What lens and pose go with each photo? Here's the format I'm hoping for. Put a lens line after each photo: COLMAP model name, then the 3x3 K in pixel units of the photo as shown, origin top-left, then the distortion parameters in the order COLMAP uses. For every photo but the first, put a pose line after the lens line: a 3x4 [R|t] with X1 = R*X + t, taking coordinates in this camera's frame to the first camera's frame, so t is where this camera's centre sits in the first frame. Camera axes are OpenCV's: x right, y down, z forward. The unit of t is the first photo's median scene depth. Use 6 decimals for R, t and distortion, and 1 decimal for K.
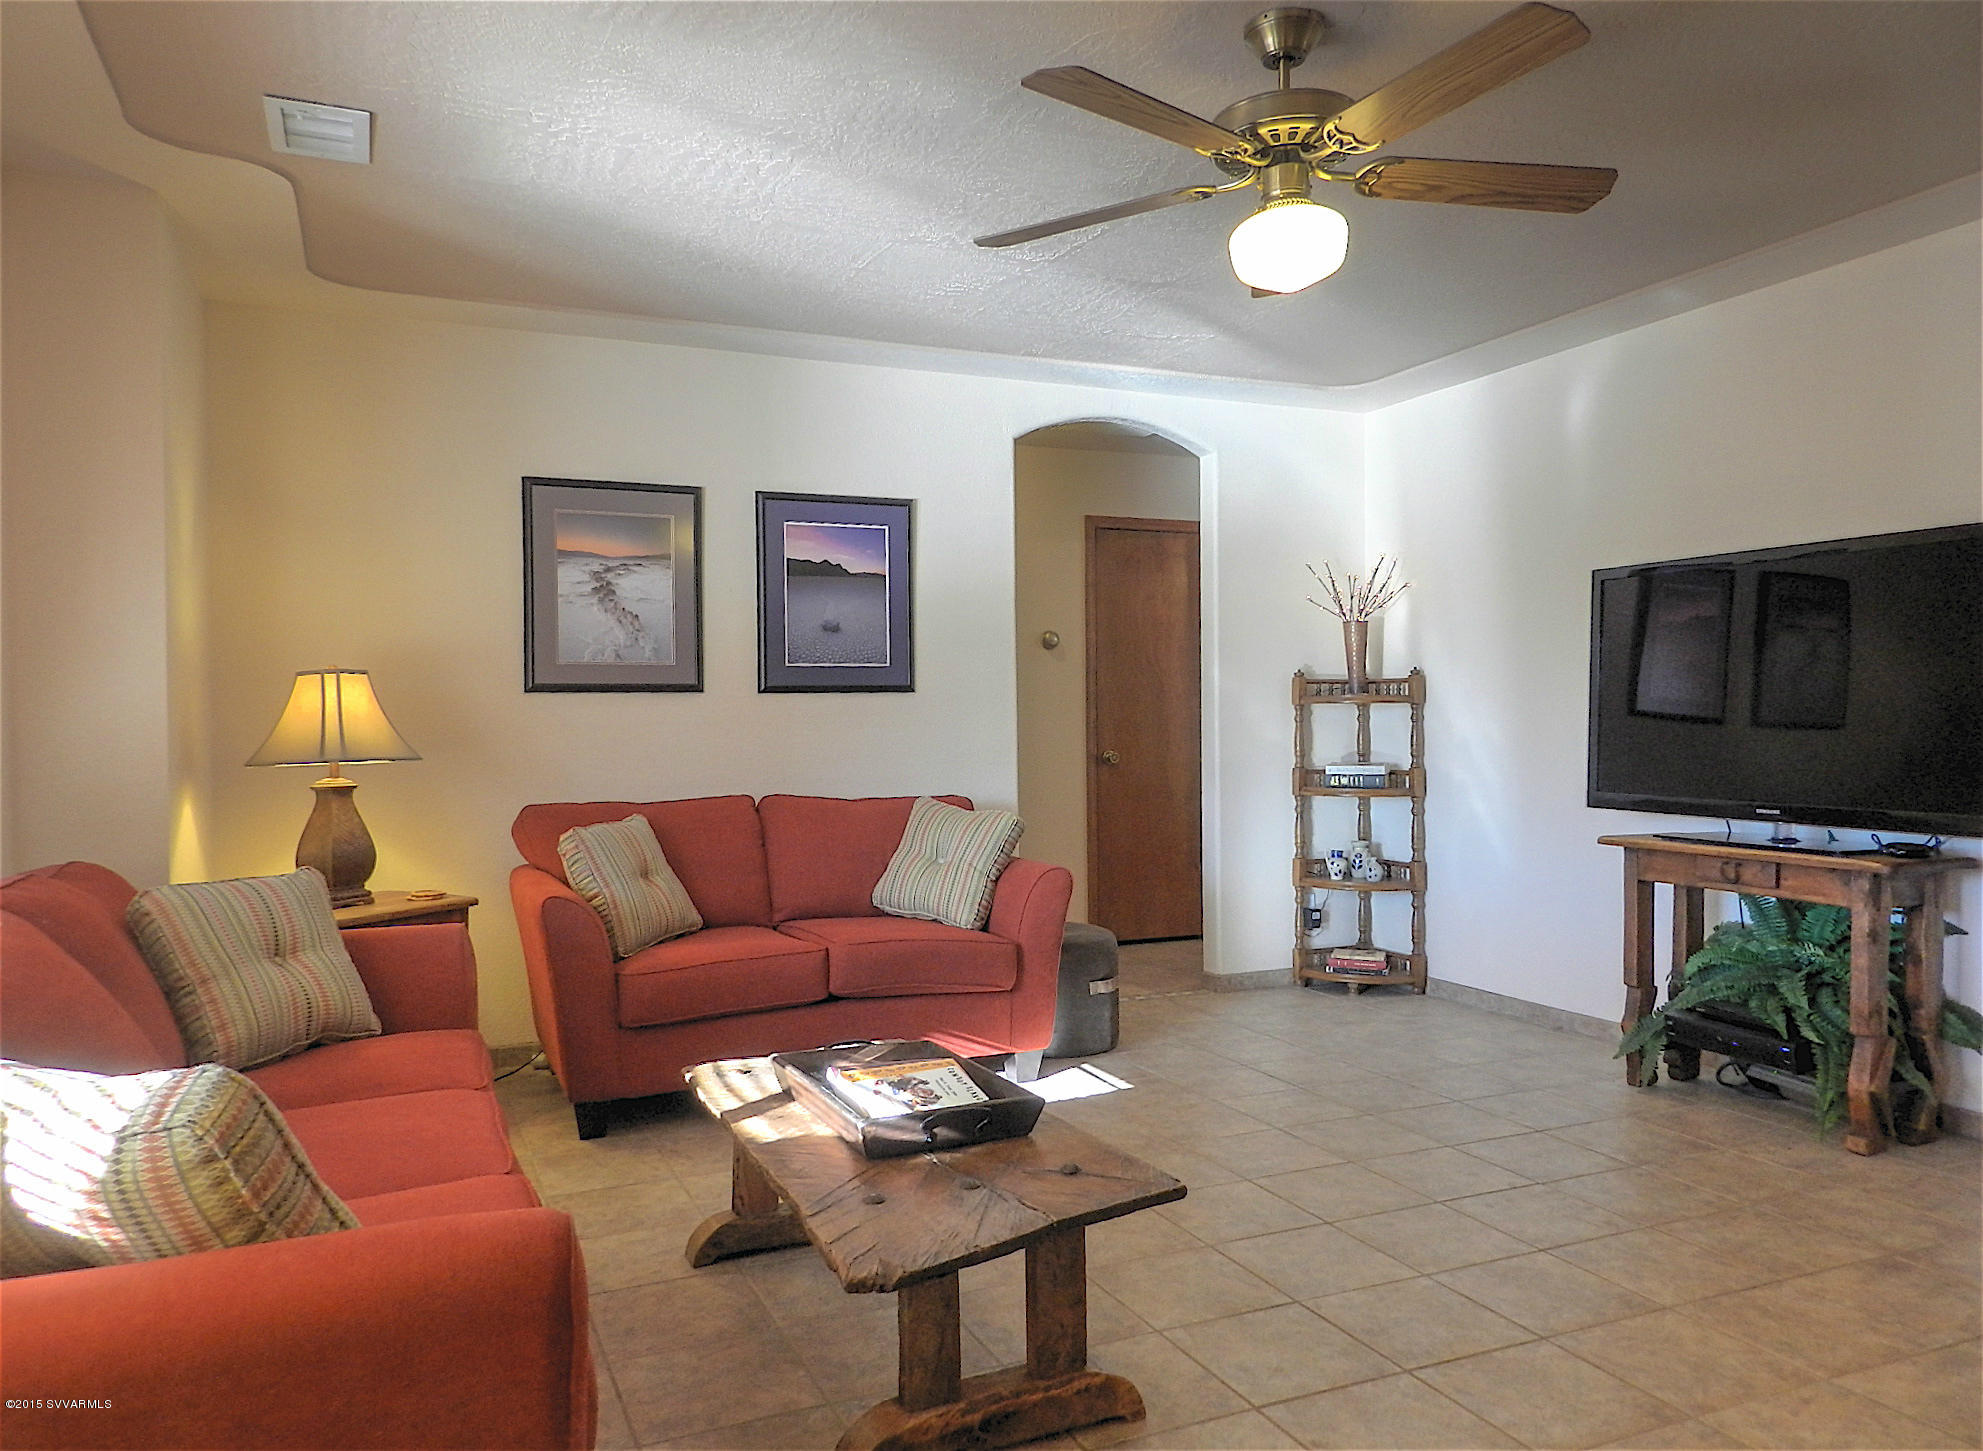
lens RADIAL K [[1374.2, 0, 990.1], [0, 1374.2, 743.3], [0, 0, 1]] dist [0.001259, 0.000957]
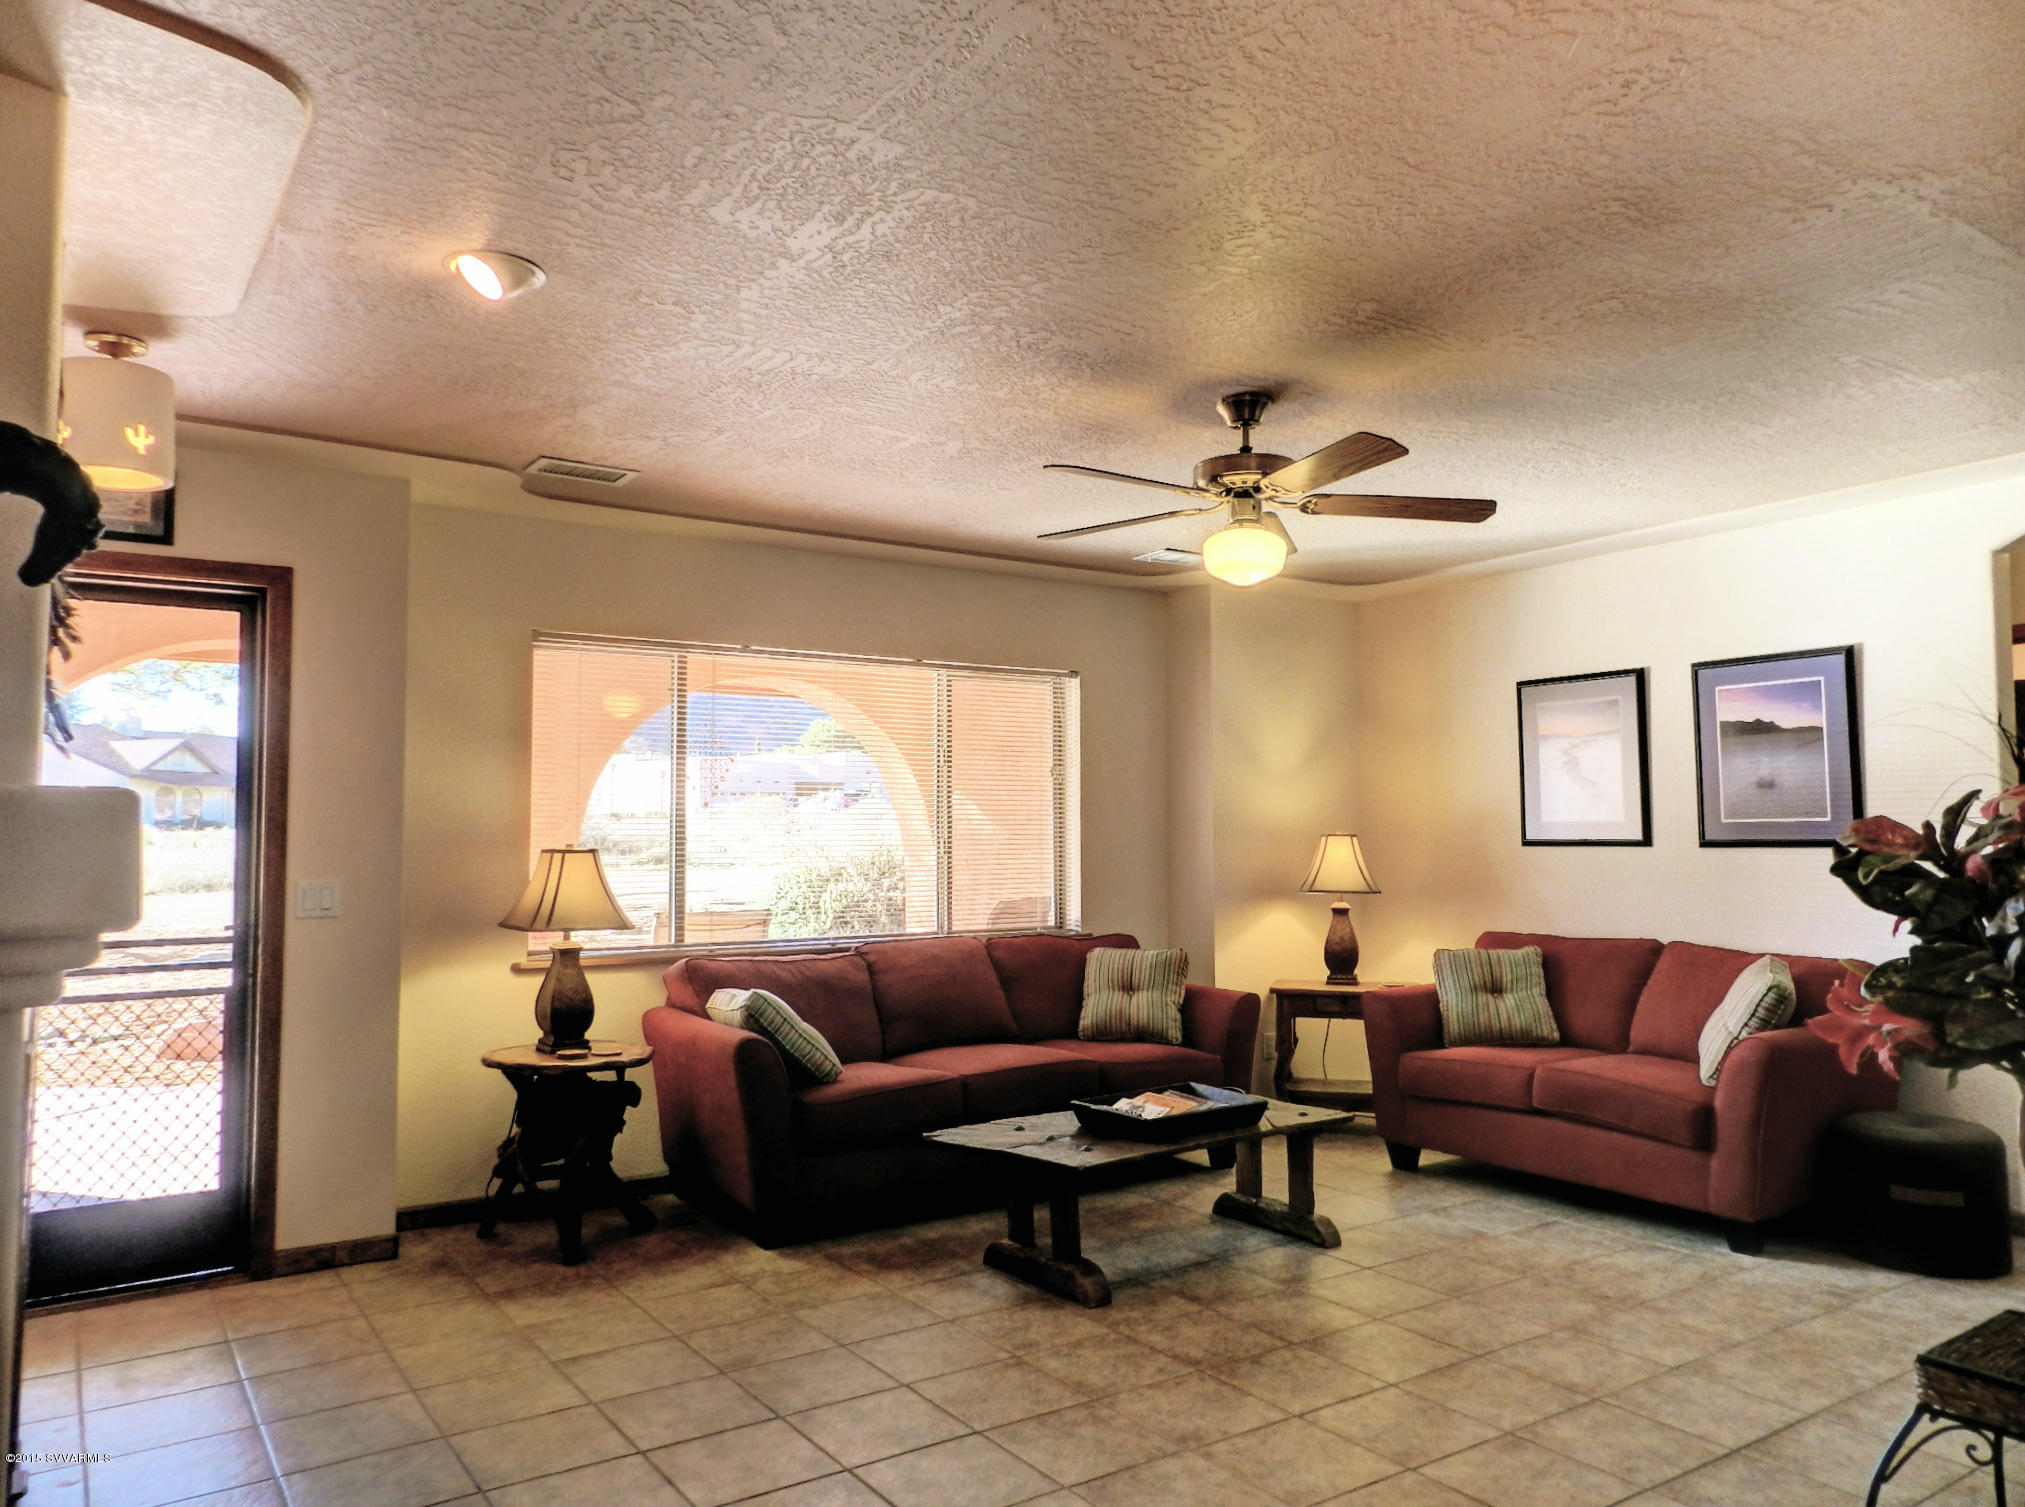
lens RADIAL K [[1387.3, 0, 1006.8], [0, 1387.3, 754.5], [0, 0, 1]] dist [0.009426, -0.002357]
pose [[0.177945, -0.050097, -0.982764, 0.870456], [-0.016338, 0.998415, -0.053853, -0.043973], [0.983905, 0.025639, 0.176844, 0.281333]]
